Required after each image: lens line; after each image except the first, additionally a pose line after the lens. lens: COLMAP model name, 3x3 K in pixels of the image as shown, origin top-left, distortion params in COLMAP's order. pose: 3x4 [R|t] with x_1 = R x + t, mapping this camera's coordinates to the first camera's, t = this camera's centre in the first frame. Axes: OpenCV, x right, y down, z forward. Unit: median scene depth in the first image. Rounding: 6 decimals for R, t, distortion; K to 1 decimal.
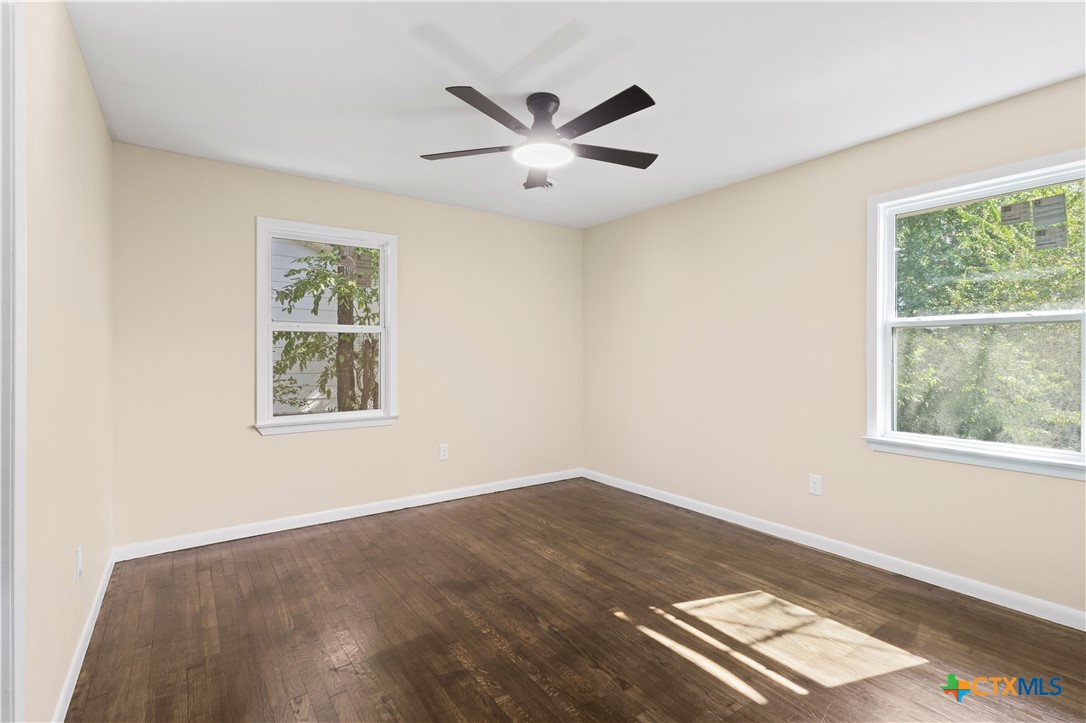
lens RADIAL K [[503.1, 0, 545.7], [0, 503.1, 355.9], [0, 0, 1]] dist [0.001308, 0.000084]
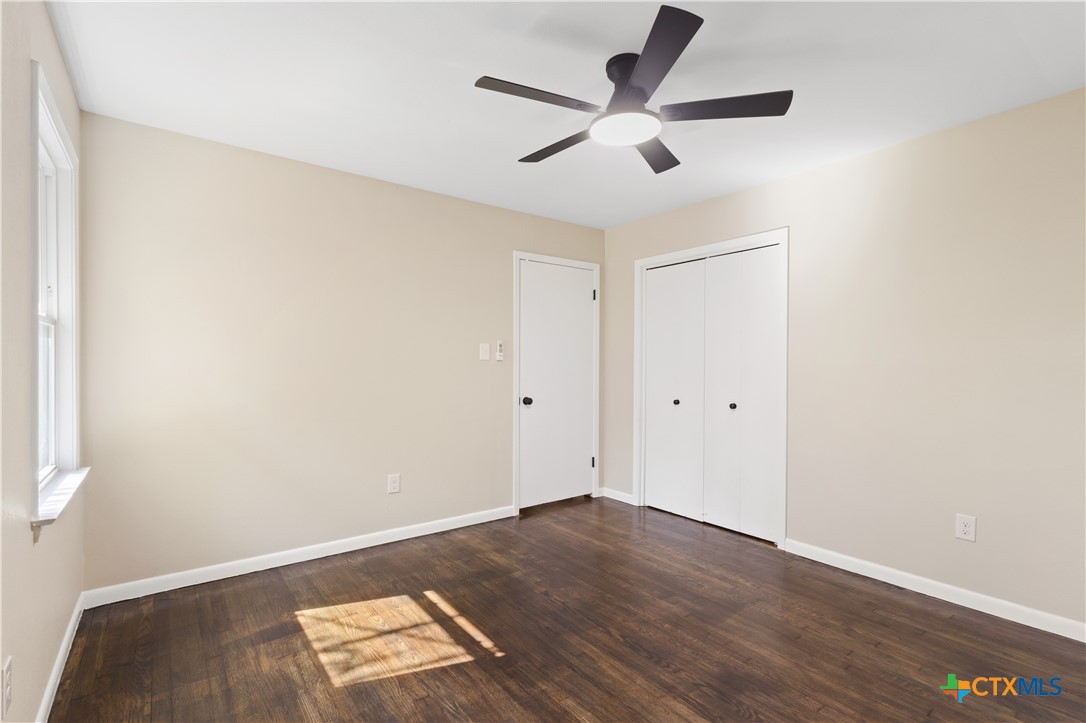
lens RADIAL K [[503.1, 0, 545.7], [0, 503.1, 355.9], [0, 0, 1]] dist [0.001308, 0.000084]
pose [[-0.999536, -0.004955, -0.030049, 0.158979], [-0.004787, 0.999973, -0.005636, -0.013195], [0.030076, -0.005490, -0.999533, 1.914980]]
